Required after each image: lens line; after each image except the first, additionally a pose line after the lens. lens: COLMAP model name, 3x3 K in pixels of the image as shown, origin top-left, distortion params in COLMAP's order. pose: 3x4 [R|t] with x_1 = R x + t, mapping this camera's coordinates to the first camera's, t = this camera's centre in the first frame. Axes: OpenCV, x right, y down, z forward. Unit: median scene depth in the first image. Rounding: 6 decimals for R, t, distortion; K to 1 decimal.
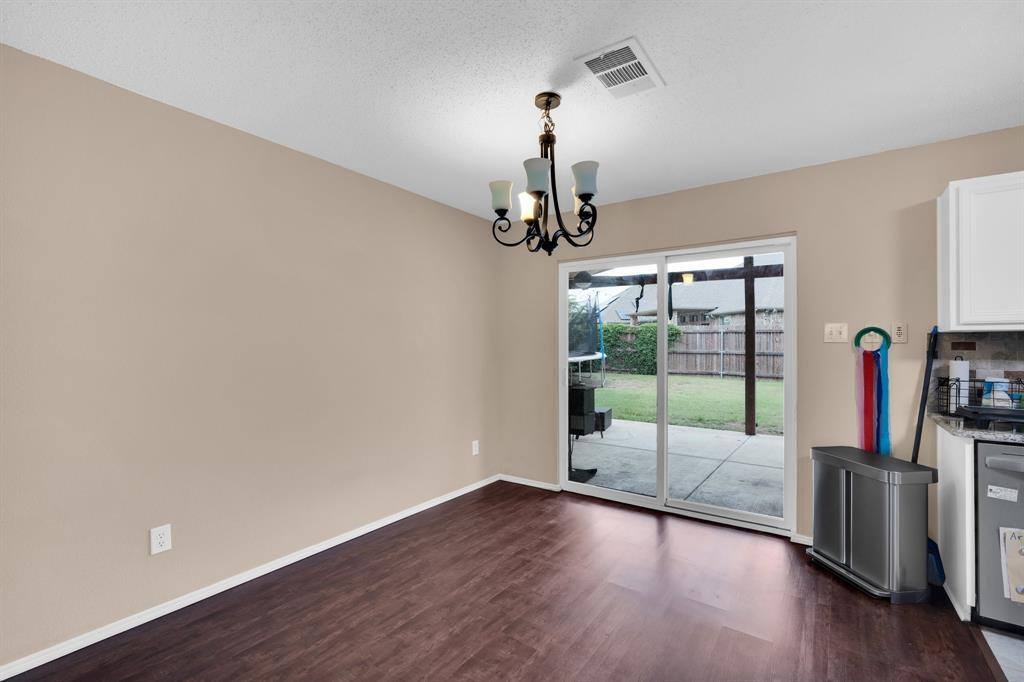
lens RADIAL K [[455.5, 0, 504.6], [0, 455.5, 346.1], [0, 0, 1]] dist [-0.011528, 0.001640]
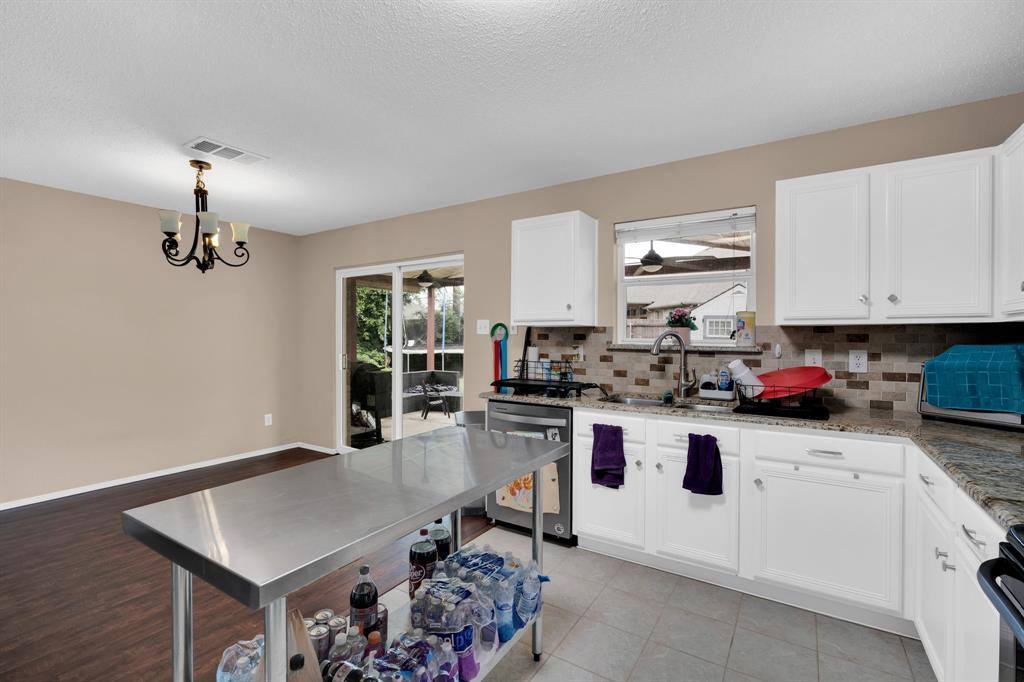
lens RADIAL K [[455.5, 0, 515.7], [0, 455.5, 343.1], [0, 0, 1]] dist [-0.011528, 0.001640]
pose [[0.998802, -0.000191, 0.048927, 0.792597], [-0.000288, 0.999952, 0.009789, 0.004990], [-0.048927, -0.009791, 0.998754, -0.373668]]
